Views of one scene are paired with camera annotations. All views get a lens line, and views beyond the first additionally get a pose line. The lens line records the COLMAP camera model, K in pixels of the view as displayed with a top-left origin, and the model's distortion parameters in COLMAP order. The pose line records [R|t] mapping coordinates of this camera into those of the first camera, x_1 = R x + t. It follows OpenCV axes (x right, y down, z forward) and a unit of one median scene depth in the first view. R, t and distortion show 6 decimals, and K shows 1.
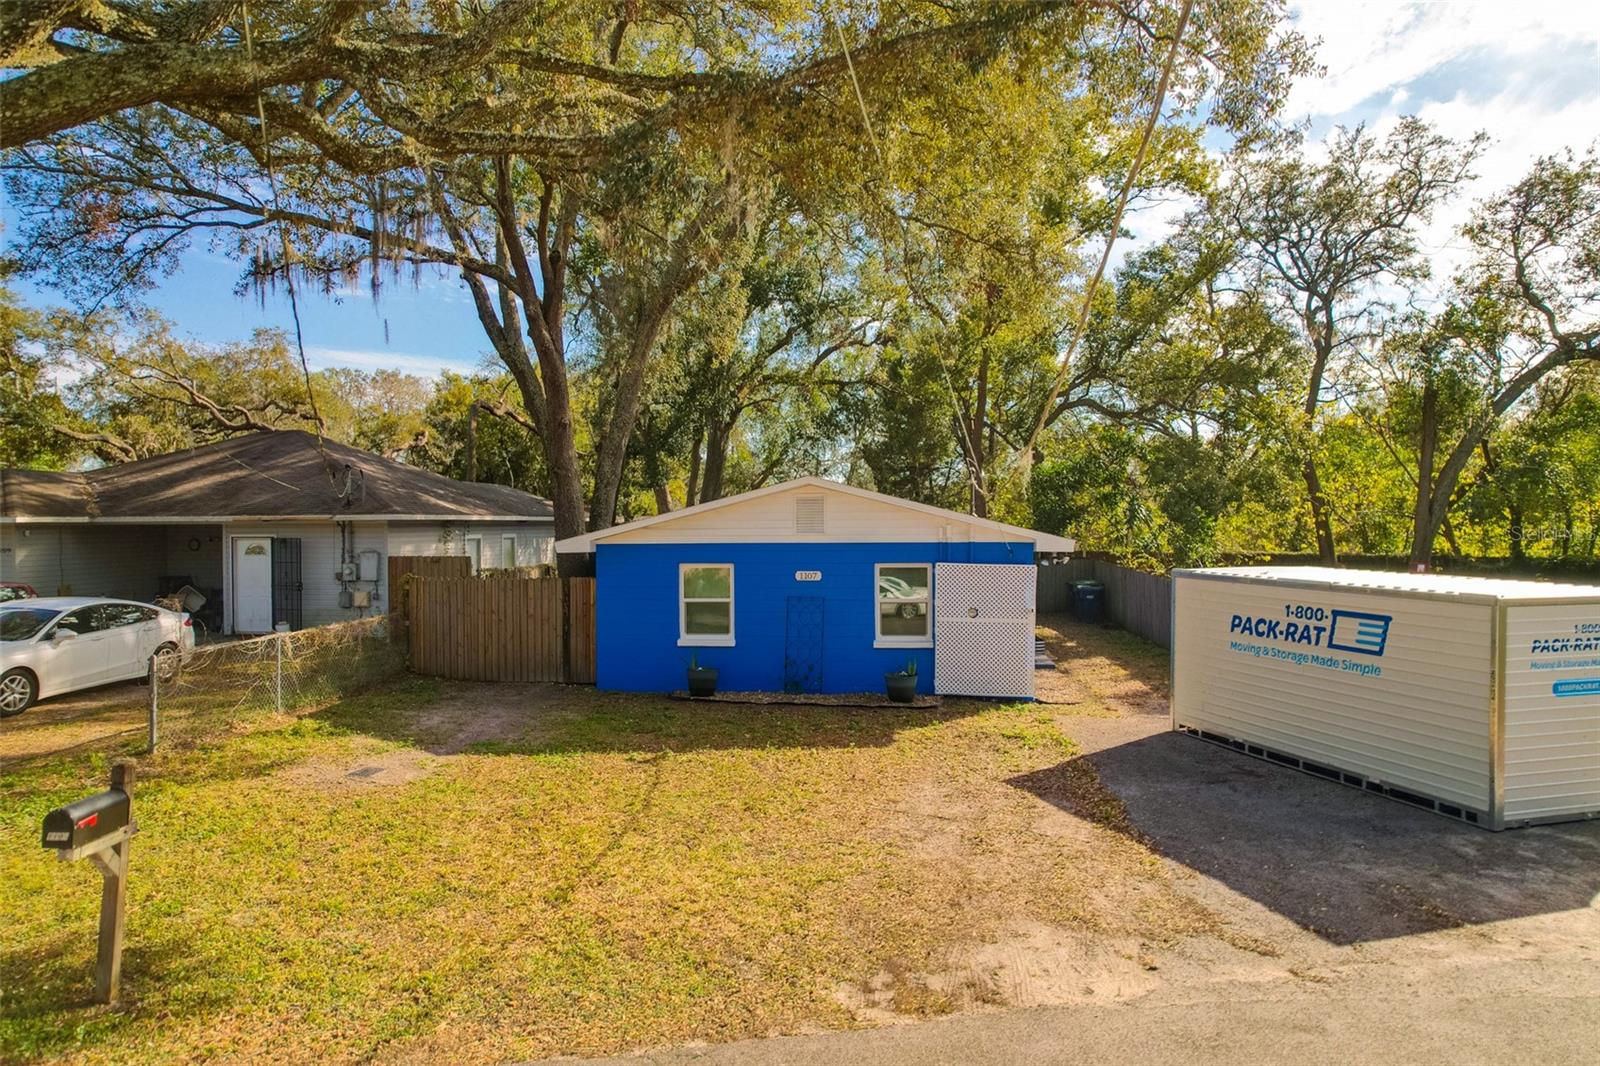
lens RADIAL K [[1036.4, 0, 800.0], [0, 1036.4, 533.0], [0, 0, 1]] dist [-0.070308, 0.061474]
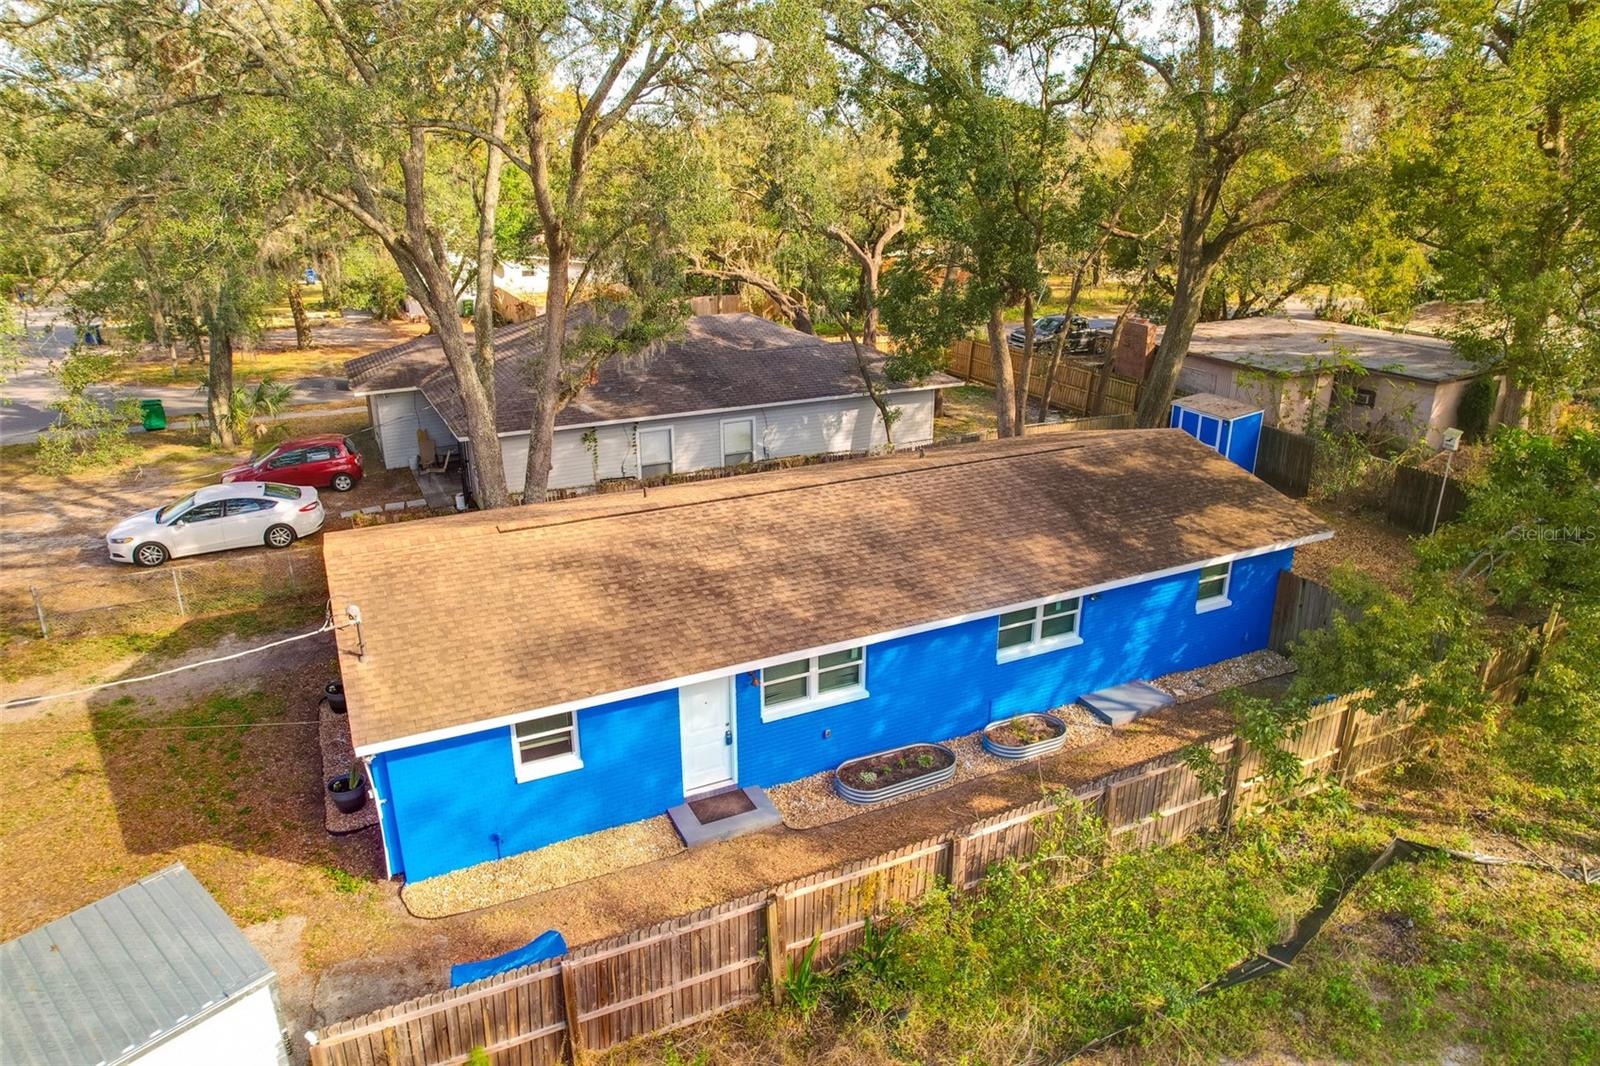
lens RADIAL K [[1036.4, 0, 800.0], [0, 1036.4, 533.0], [0, 0, 1]] dist [-0.070308, 0.061474]
pose [[0.531555, 0.288914, -0.796227, 0.806821], [-0.010133, 0.942131, 0.335091, -0.321294], [0.846963, -0.170051, 0.503722, 0.744242]]
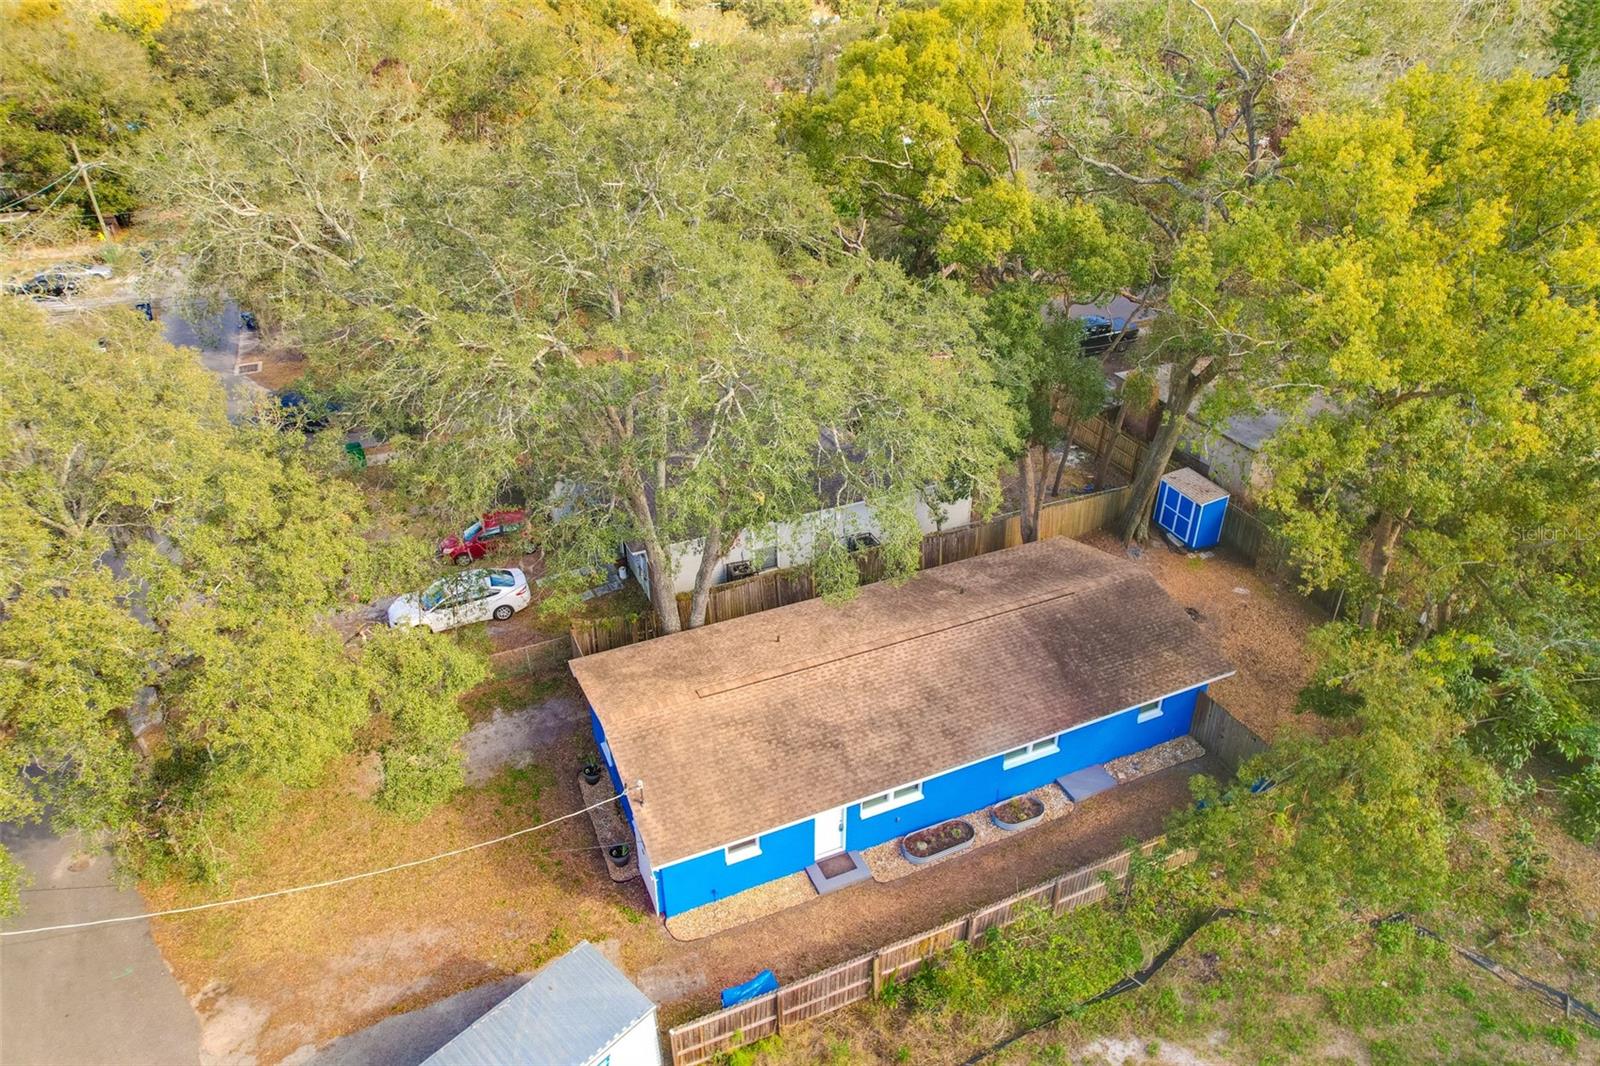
lens RADIAL K [[1043.5, 0, 800.0], [0, 1043.5, 533.0], [0, 0, 1]] dist [-0.044058, -0.001215]
pose [[0.502424, 0.438832, -0.744980, 1.007703], [-0.008221, 0.864012, 0.503404, -0.919162], [0.864582, -0.246798, 0.437708, 0.525303]]
